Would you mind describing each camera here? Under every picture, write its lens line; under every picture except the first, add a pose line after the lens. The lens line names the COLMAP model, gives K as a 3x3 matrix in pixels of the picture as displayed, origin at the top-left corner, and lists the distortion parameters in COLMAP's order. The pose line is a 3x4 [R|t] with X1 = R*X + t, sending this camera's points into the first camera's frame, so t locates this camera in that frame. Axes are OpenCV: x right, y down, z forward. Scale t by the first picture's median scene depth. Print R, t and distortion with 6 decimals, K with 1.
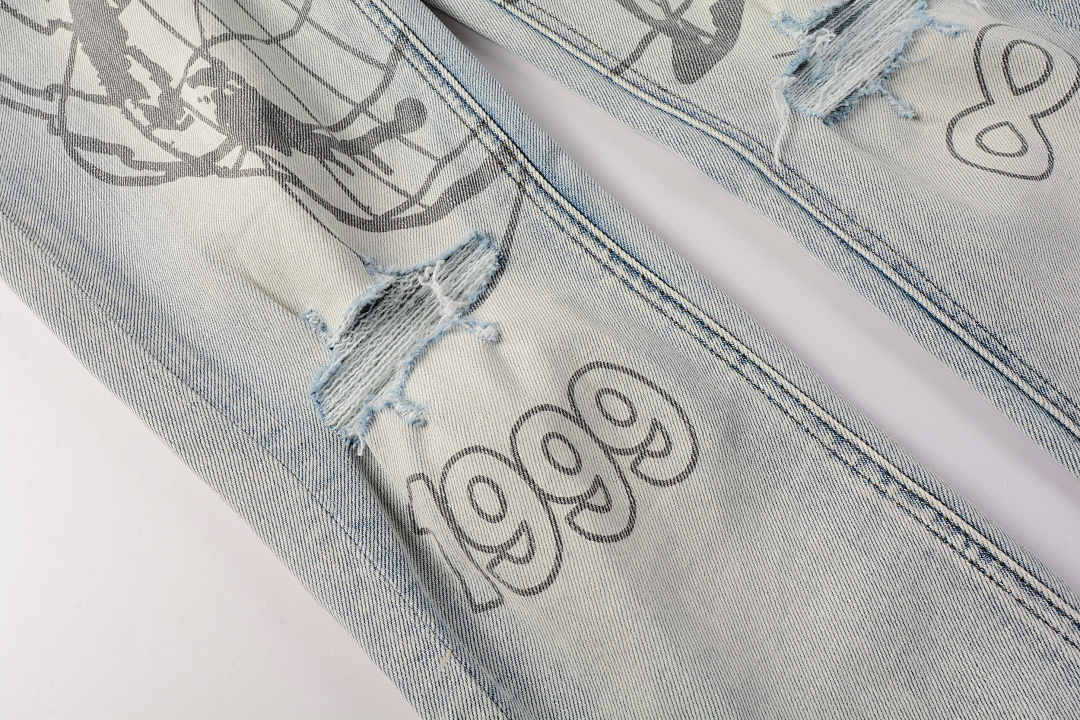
lens RADIAL K [[816.5, 0, 540.0], [0, 816.5, 360.0], [0, 0, 1]] dist [0.006005, 0.127749]
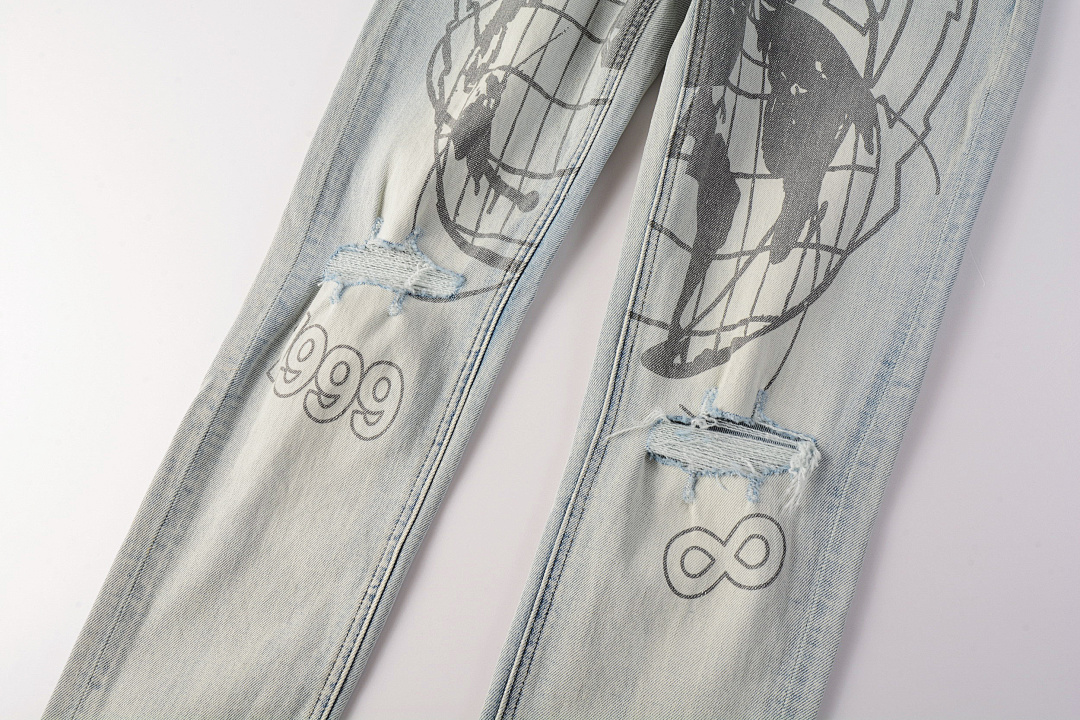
lens RADIAL K [[872.7, 0, 540.0], [0, 872.7, 360.0], [0, 0, 1]] dist [0.295403, 0.000581]
pose [[0.401953, 0.871066, -0.282273, 0.640957], [-0.779899, 0.487211, 0.392916, -0.897363], [0.479782, 0.062211, 0.875179, -0.498542]]
